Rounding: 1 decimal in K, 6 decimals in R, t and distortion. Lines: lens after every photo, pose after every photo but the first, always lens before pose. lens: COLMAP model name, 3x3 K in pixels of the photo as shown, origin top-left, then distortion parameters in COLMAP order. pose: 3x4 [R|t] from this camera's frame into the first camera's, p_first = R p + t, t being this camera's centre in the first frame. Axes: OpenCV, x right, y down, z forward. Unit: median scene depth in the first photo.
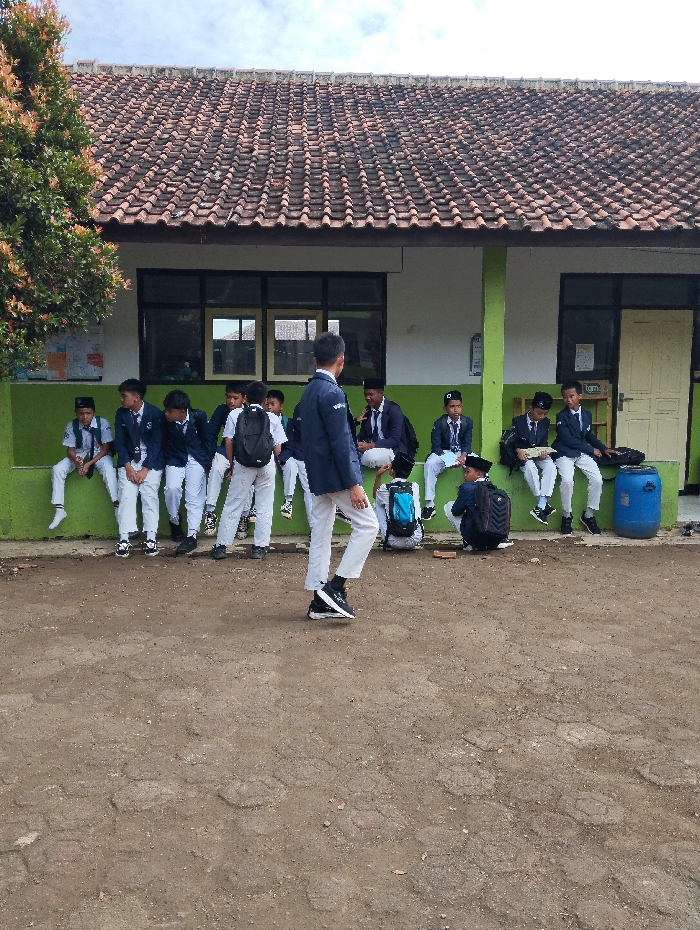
lens RADIAL K [[797.3, 0, 359.0], [0, 797.3, 473.9], [0, 0, 1]] dist [0.052602, -0.104012]
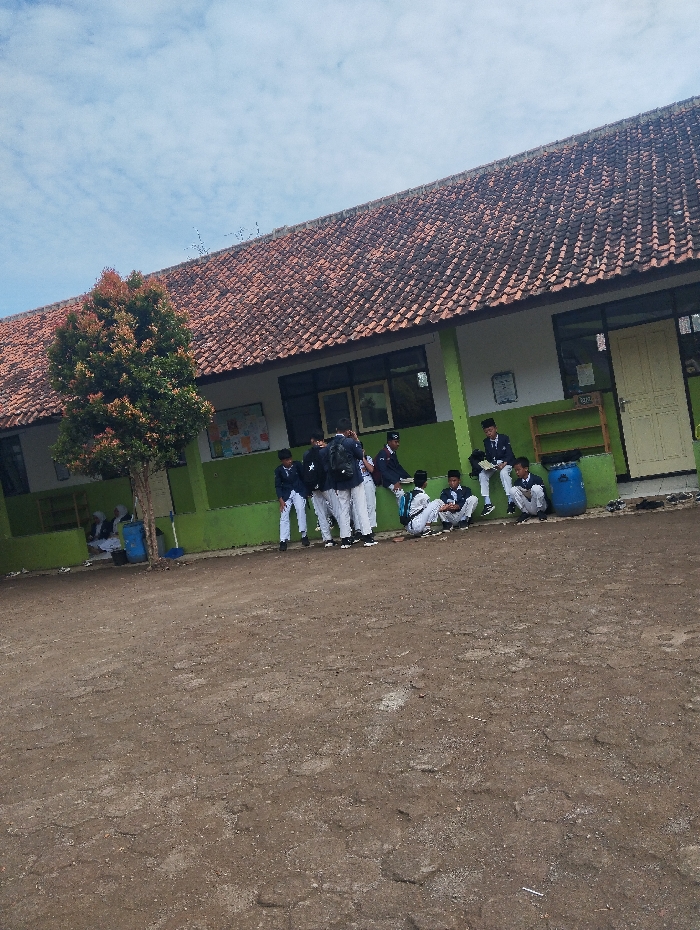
lens RADIAL K [[797.3, 0, 344.5], [0, 797.3, 476.6], [0, 0, 1]] dist [0.052602, -0.104012]
pose [[0.844675, -0.119928, -0.521672, 0.882028], [0.117828, 0.992332, -0.037344, 0.022757], [0.522151, -0.029924, 0.852328, -0.404553]]
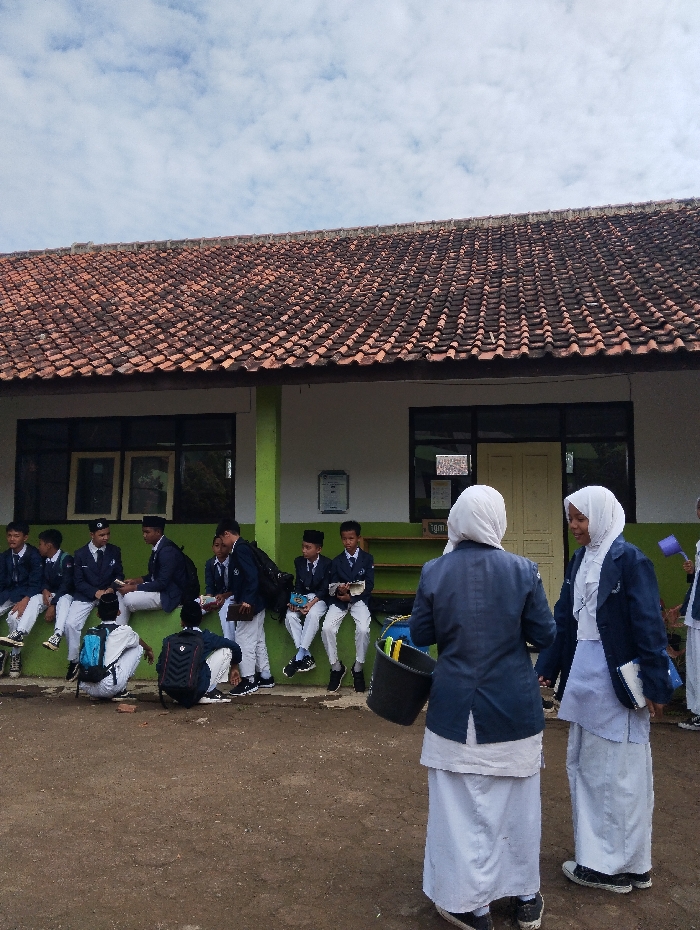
lens RADIAL K [[797.3, 0, 358.4], [0, 797.3, 446.1], [0, 0, 1]] dist [0.052602, -0.104012]
pose [[0.959327, -0.027069, -0.280996, 0.664074], [-0.028275, 0.981173, -0.191051, -0.028875], [0.280878, 0.191226, 0.940500, 0.131560]]
